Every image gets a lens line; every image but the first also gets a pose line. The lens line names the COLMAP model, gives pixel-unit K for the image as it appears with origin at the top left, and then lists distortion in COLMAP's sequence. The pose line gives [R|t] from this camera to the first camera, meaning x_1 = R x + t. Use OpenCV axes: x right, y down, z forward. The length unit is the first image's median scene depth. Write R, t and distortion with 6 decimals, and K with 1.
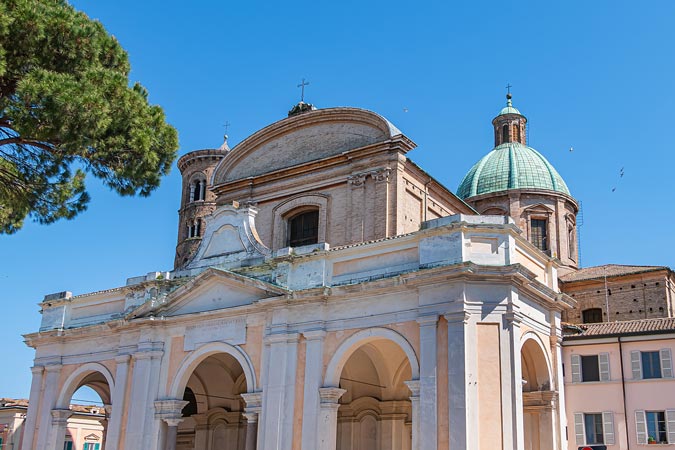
lens RADIAL K [[786.2, 0, 337.5], [0, 786.2, 225.0], [0, 0, 1]] dist [0.007322, -0.029113]
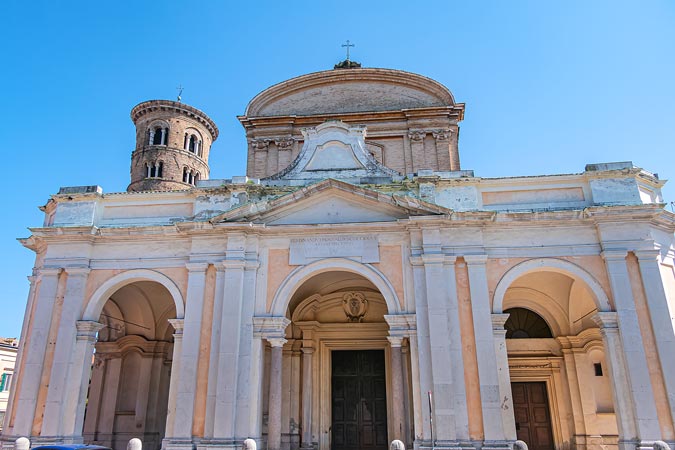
lens RADIAL K [[511.0, 0, 349.8], [0, 511.0, 247.7], [0, 0, 1]] dist [-0.005938, -0.002893]
pose [[0.888609, 0.145176, 0.435083, -0.373505], [-0.148099, 0.988593, -0.027391, 0.140873], [-0.434097, -0.040096, 0.899974, 0.432675]]
